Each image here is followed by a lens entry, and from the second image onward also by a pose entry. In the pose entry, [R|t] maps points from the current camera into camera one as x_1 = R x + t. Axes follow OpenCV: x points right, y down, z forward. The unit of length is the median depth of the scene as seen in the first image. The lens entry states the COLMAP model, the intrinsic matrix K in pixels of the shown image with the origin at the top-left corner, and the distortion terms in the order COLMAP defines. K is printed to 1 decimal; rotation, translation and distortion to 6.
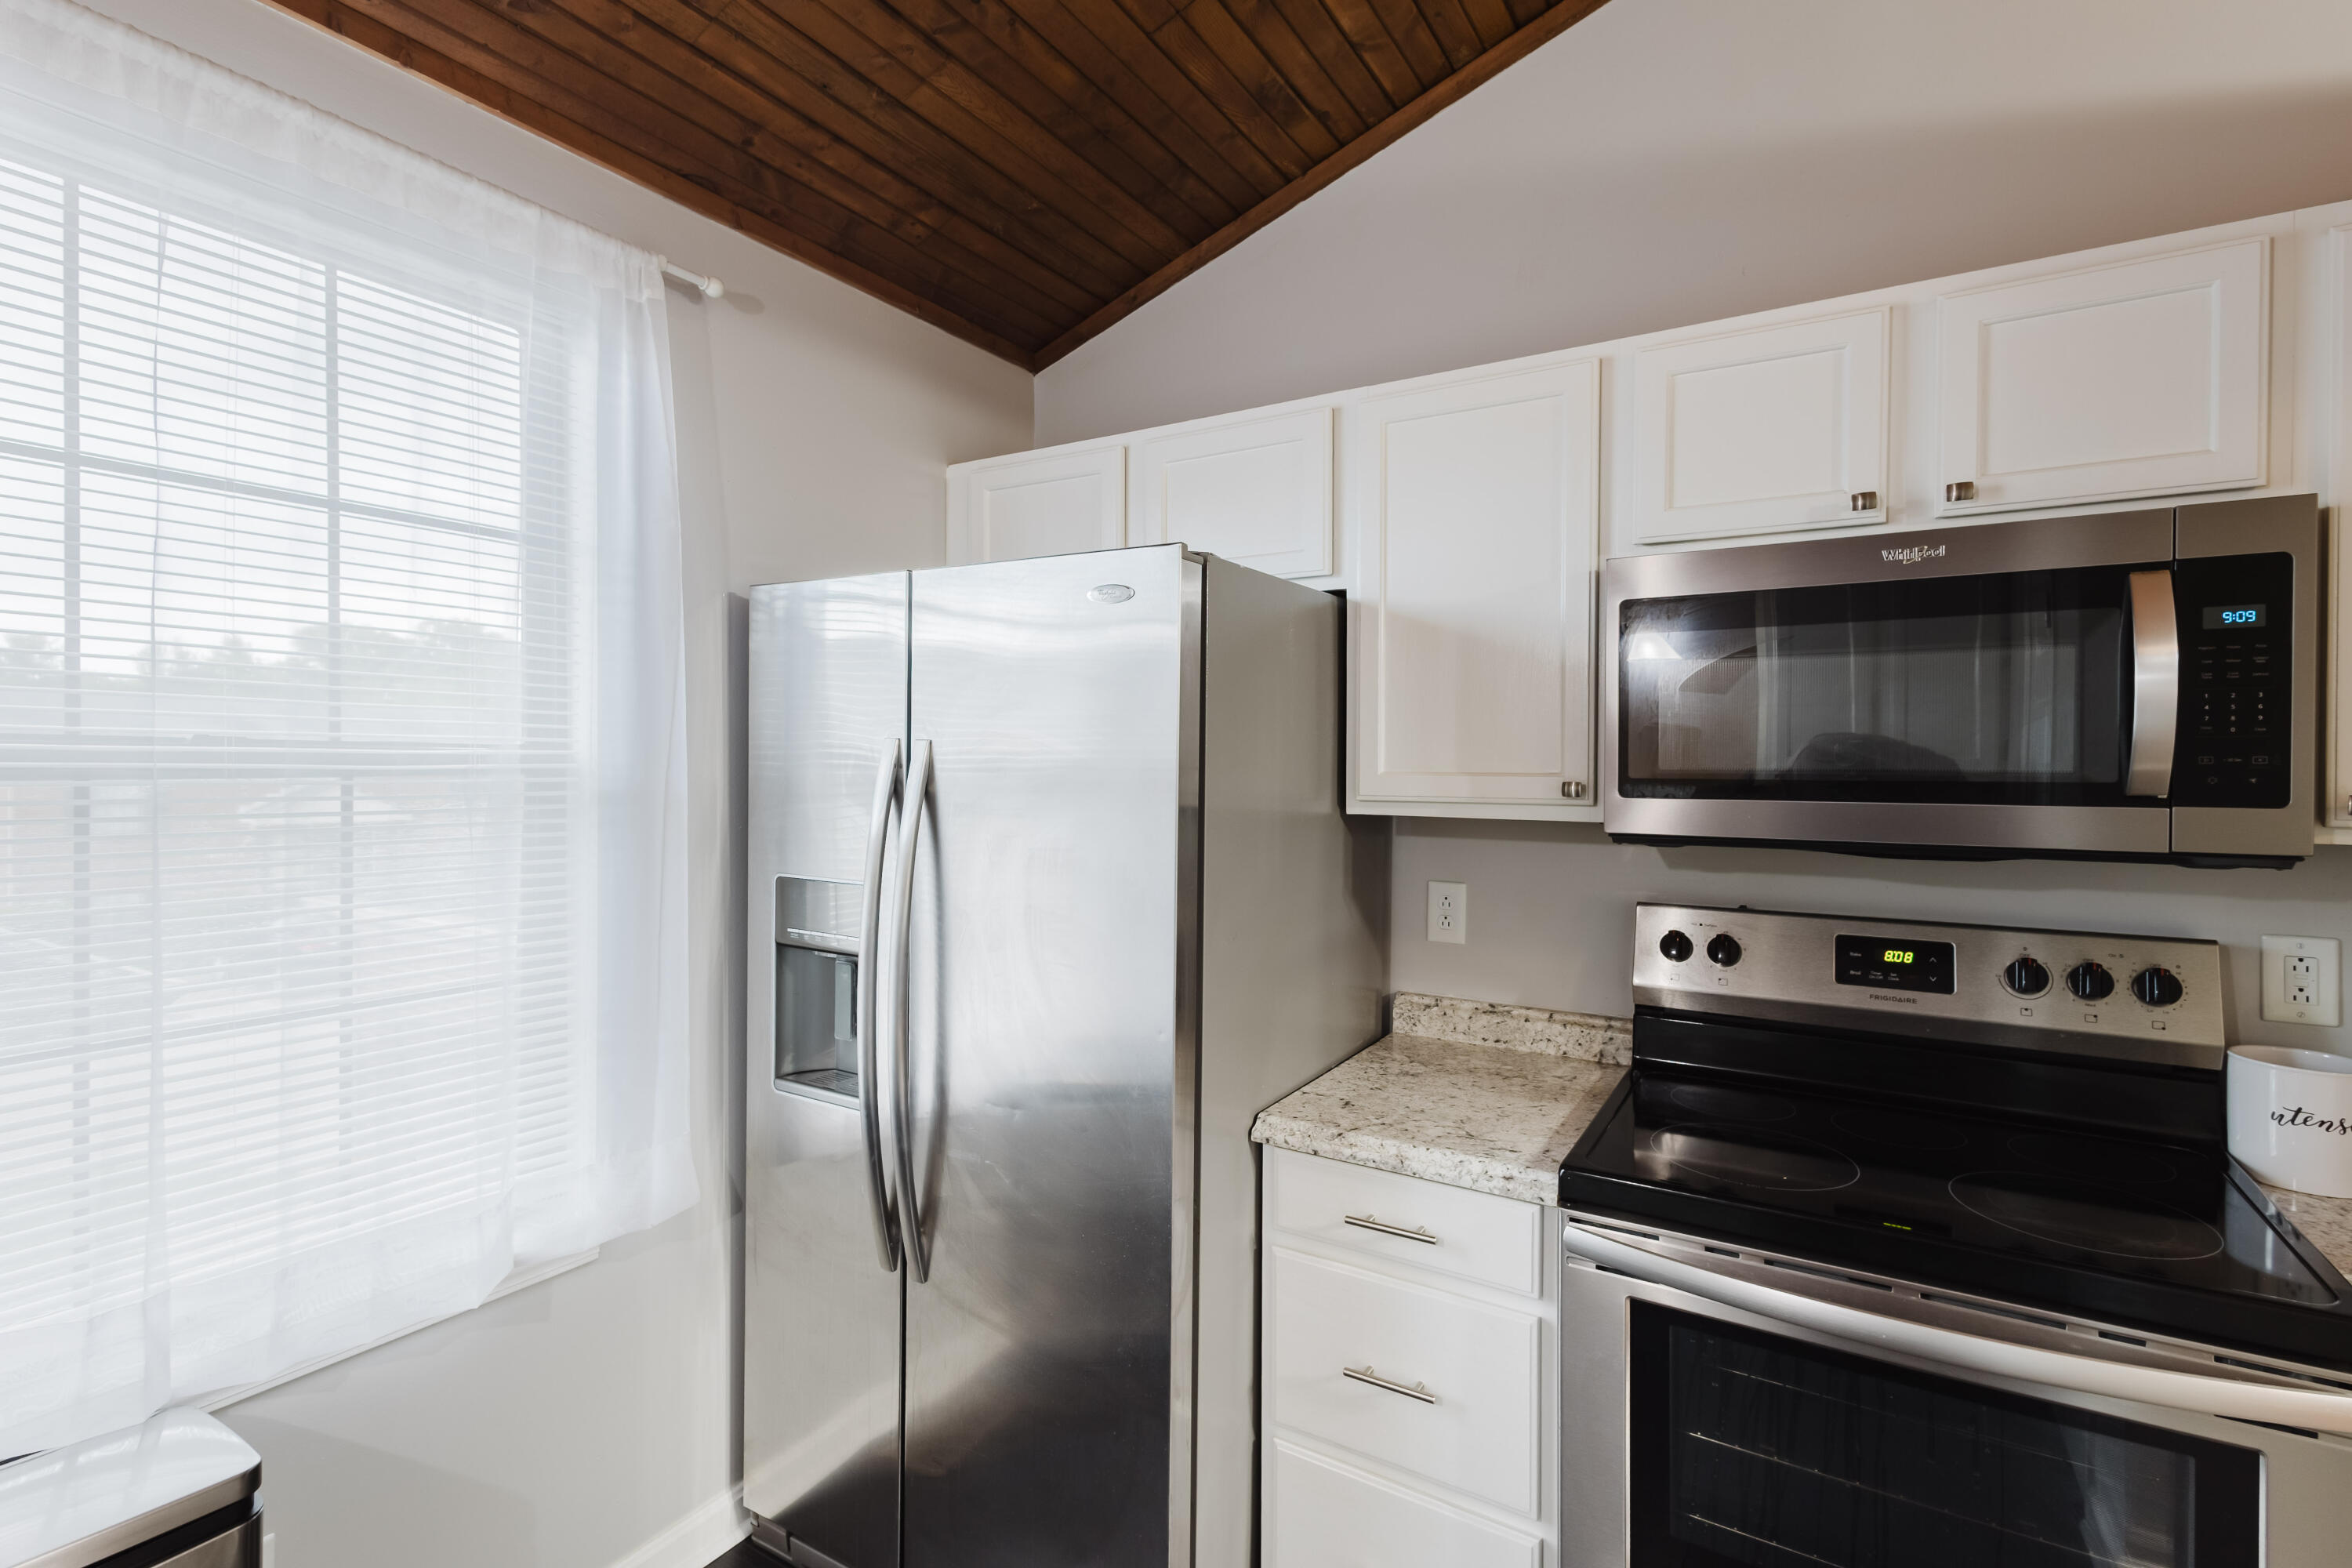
lens RADIAL K [[1085.9, 0, 1182.6], [0, 1085.9, 771.4], [0, 0, 1]] dist [0.007835, -0.003199]
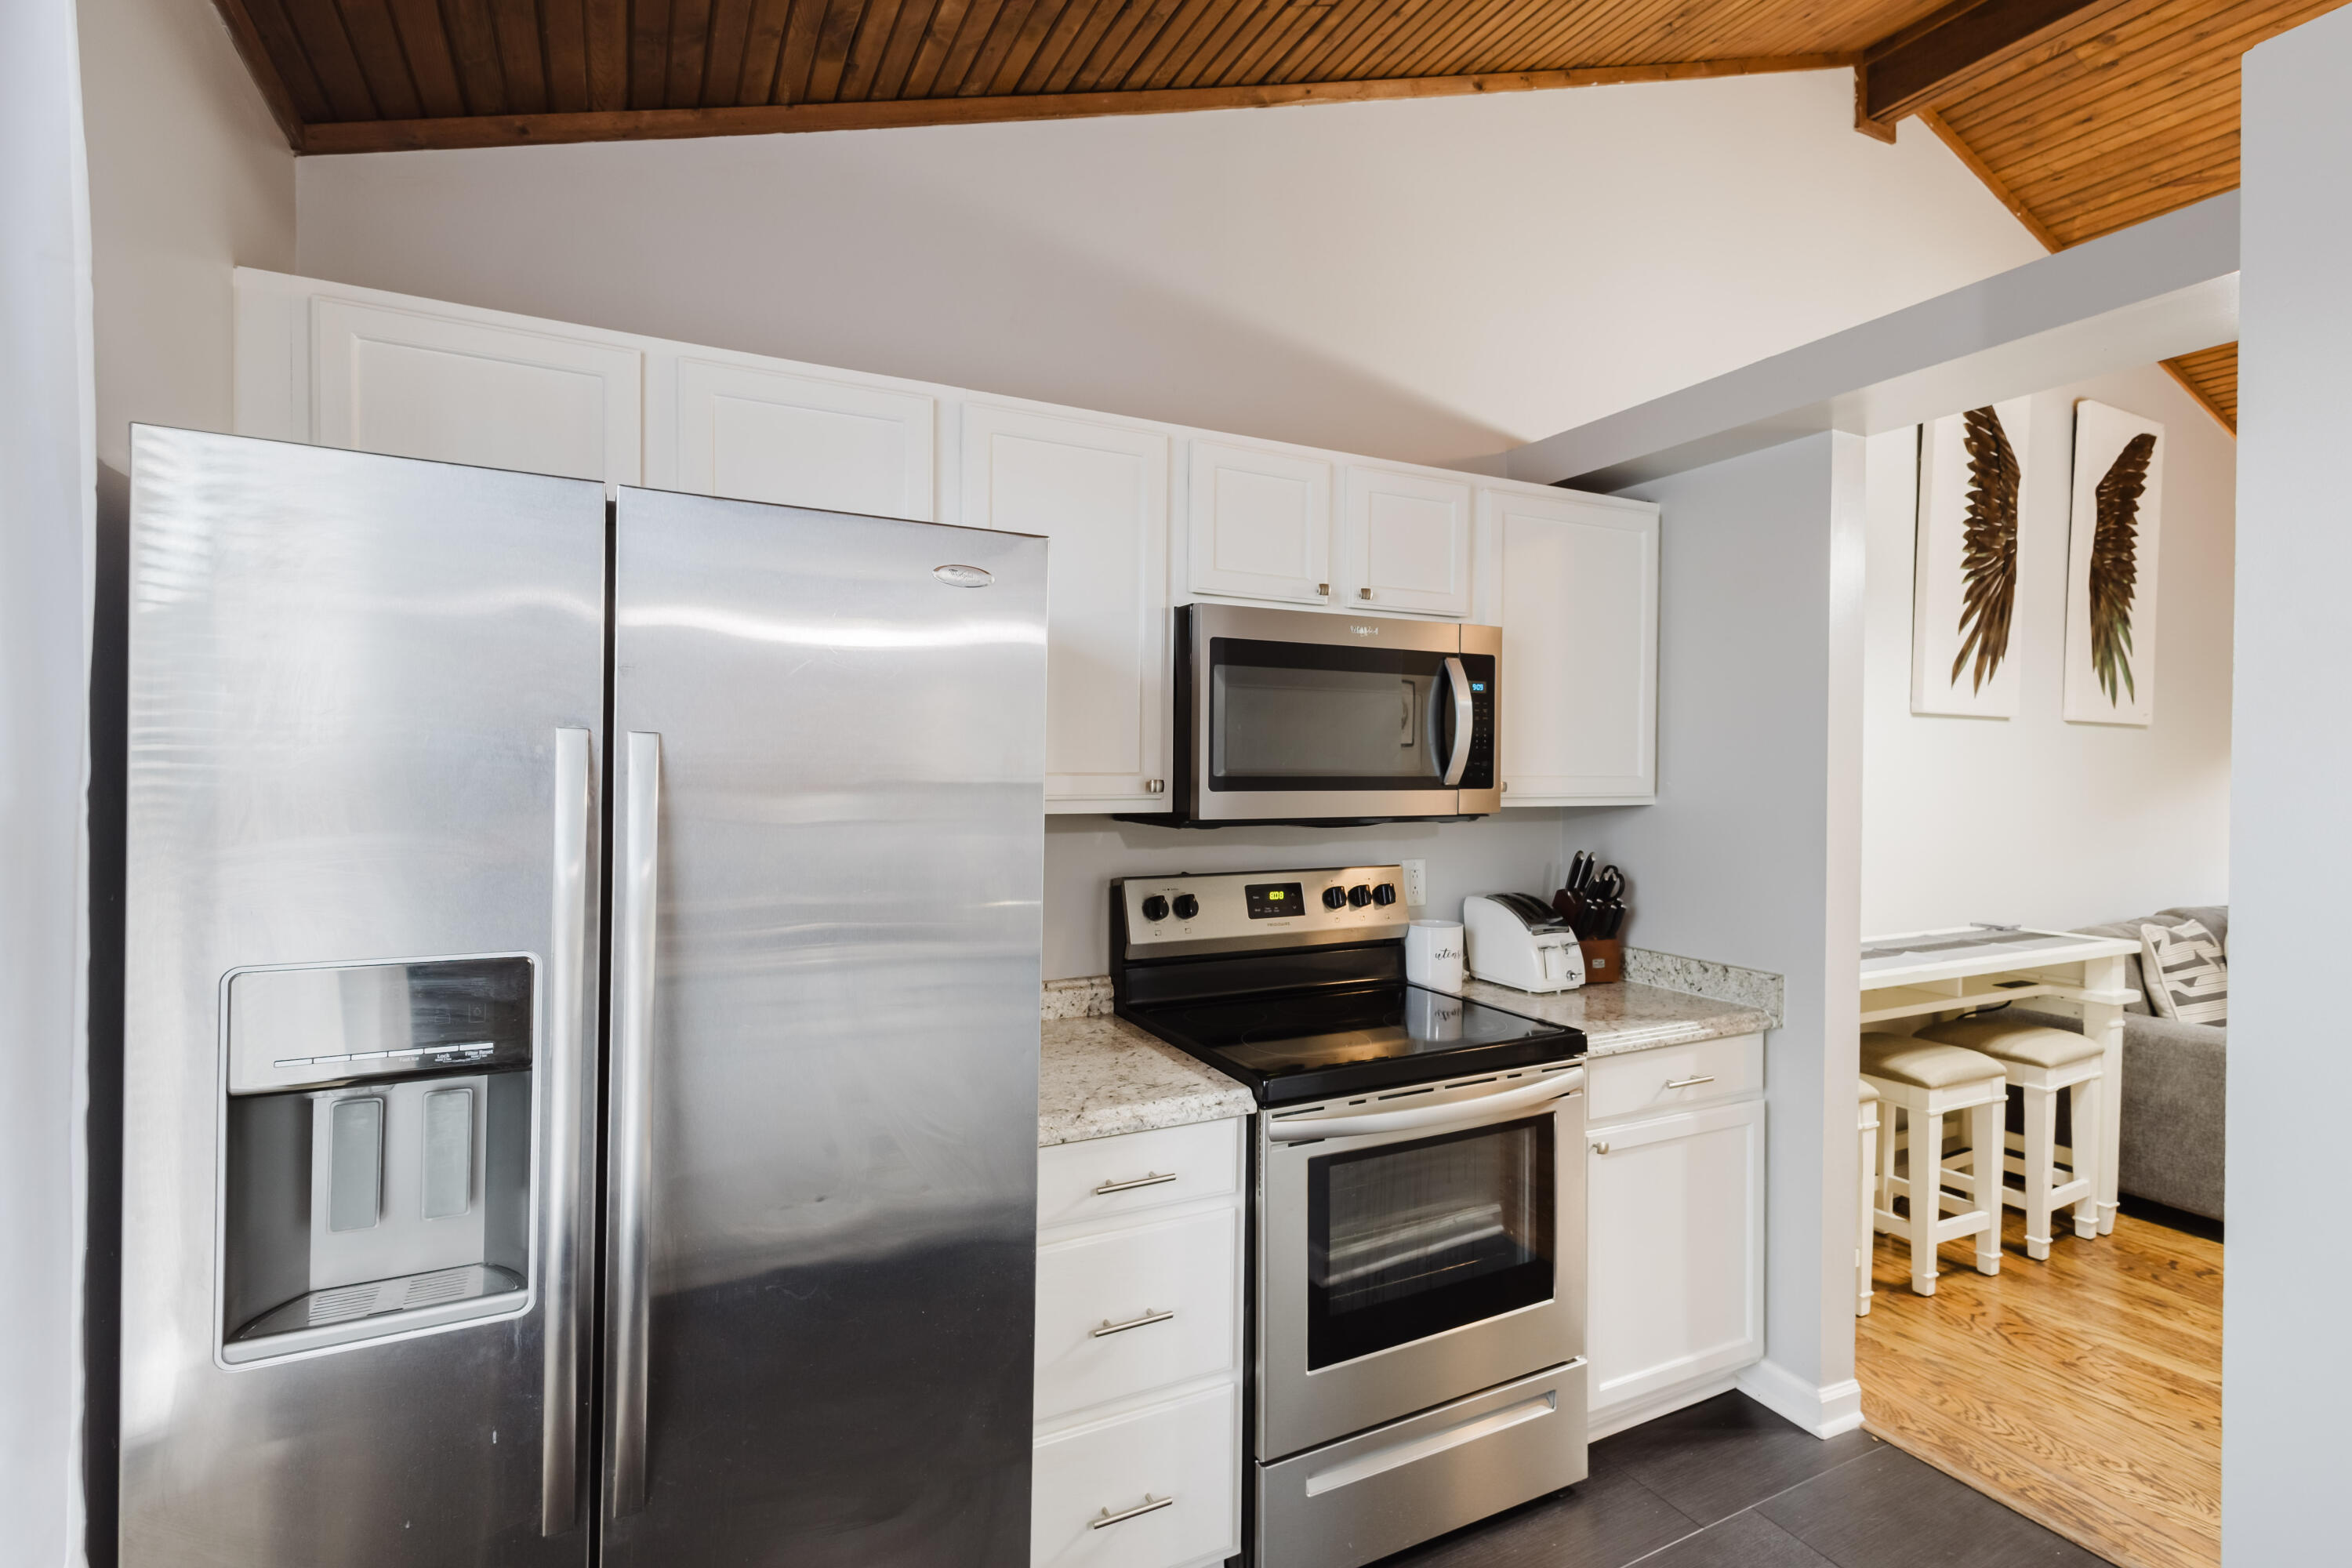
lens RADIAL K [[1085.9, 0, 1179.8], [0, 1085.9, 774.7], [0, 0, 1]] dist [0.007835, -0.003199]
pose [[0.513906, -0.009014, 0.857799, -0.686589], [0.002196, 0.999955, 0.009192, -0.007722], [-0.857844, -0.002840, 0.513903, 0.362378]]
